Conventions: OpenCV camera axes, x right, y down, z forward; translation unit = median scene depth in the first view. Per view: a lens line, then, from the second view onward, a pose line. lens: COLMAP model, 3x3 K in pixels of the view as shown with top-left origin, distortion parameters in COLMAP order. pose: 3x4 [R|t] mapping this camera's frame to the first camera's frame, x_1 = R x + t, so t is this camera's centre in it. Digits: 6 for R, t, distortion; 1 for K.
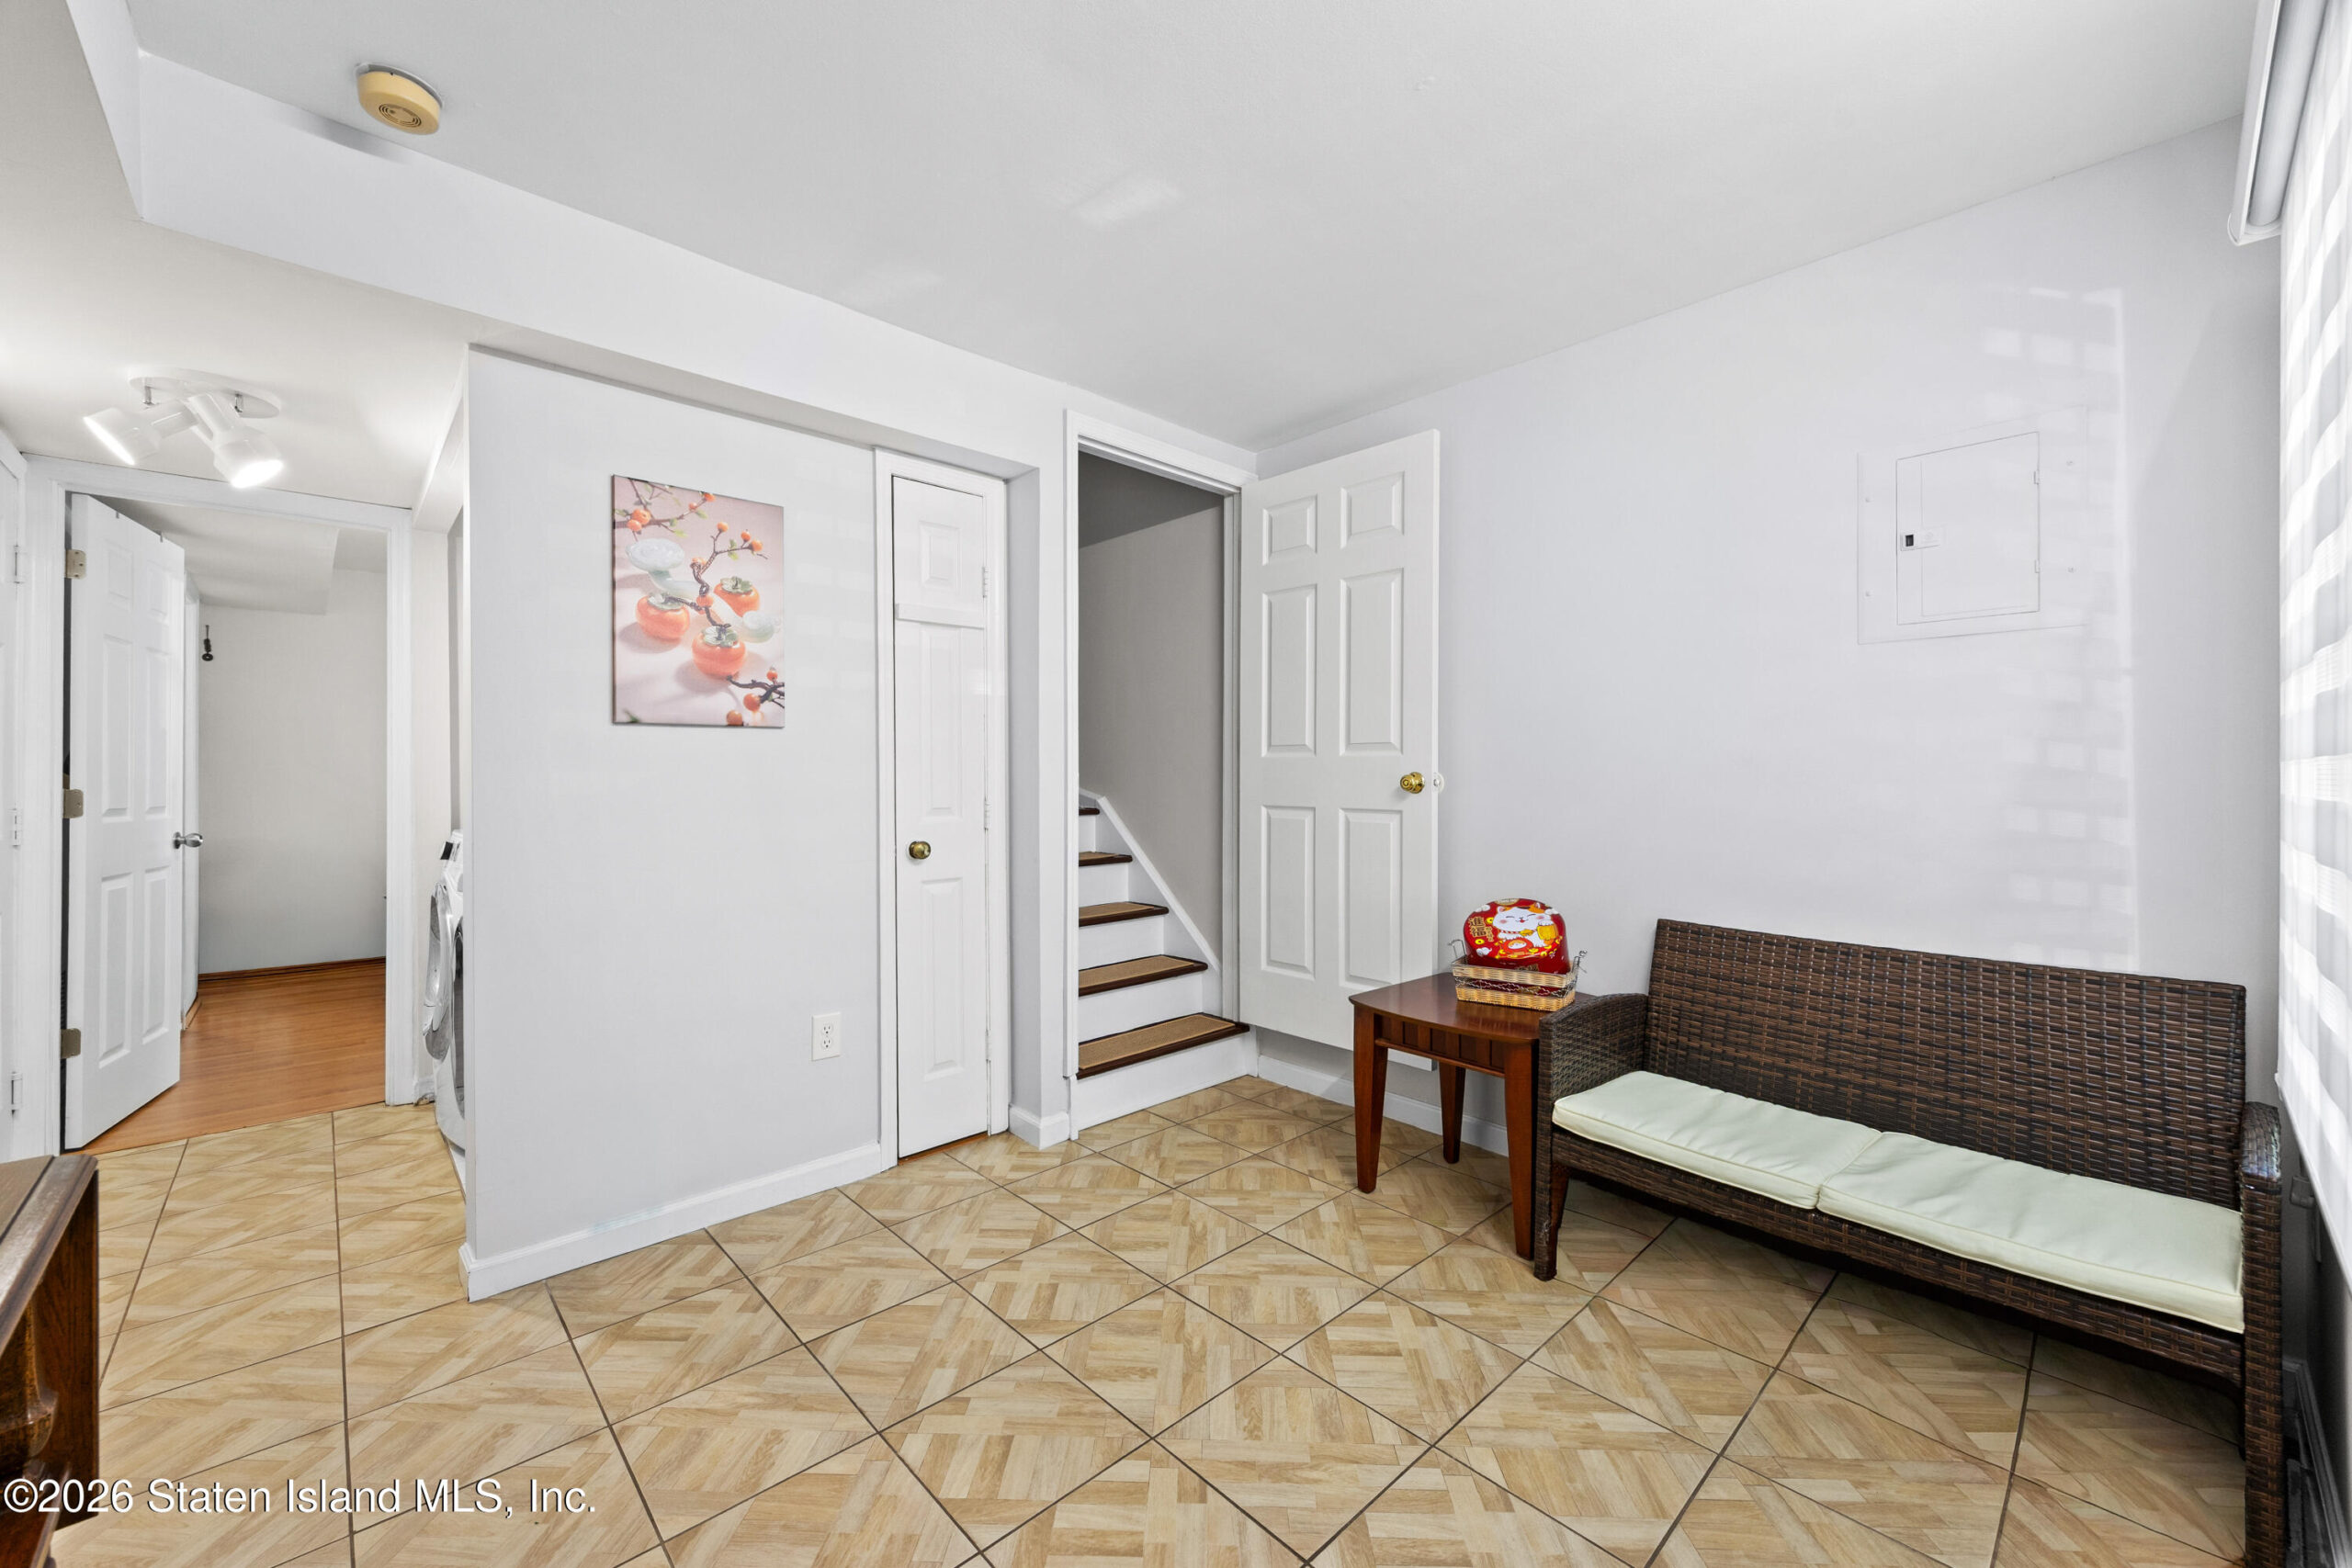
lens RADIAL K [[916.6, 0, 1178.3], [0, 916.6, 767.3], [0, 0, 1]] dist [0.001529, 0.000133]
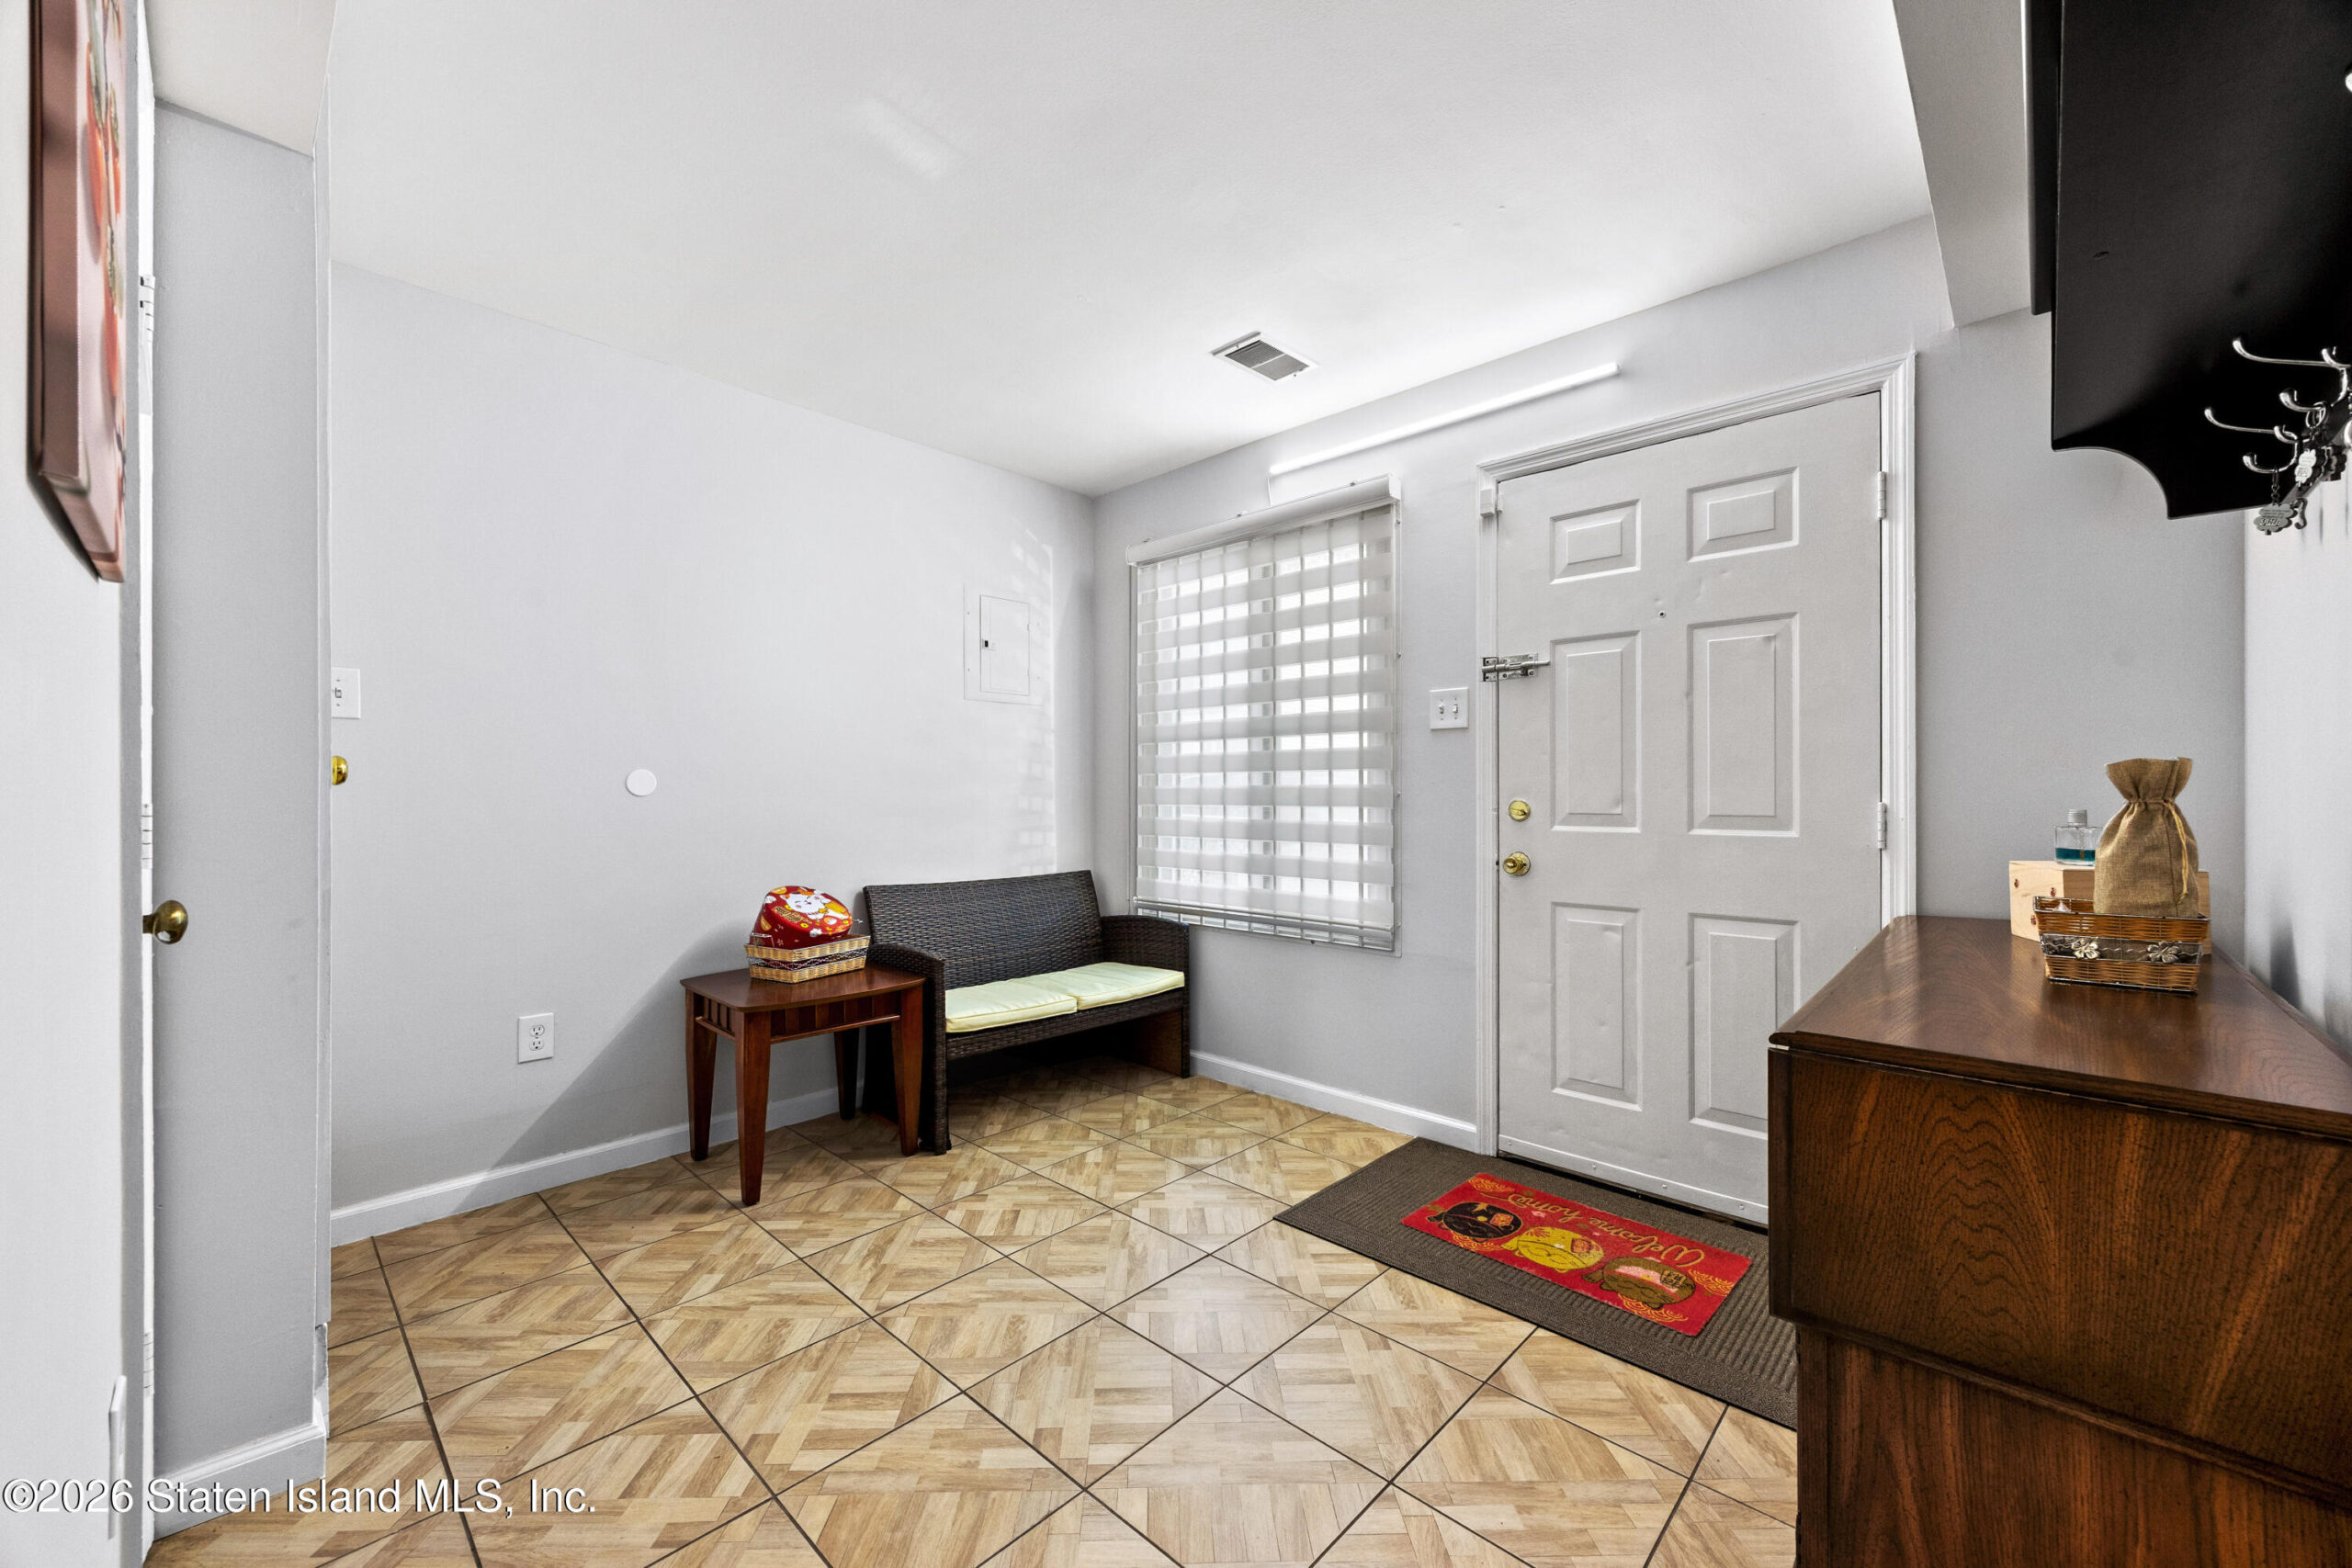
lens RADIAL K [[908.2, 0, 1176.0], [0, 908.2, 784.0], [0, 0, 1]] dist [0.002103, 0.000279]
pose [[-0.059725, 0.015101, 0.998101, -0.949746], [-0.005332, 0.999866, -0.015447, 0.043486], [-0.998201, -0.006244, -0.059636, 0.753798]]
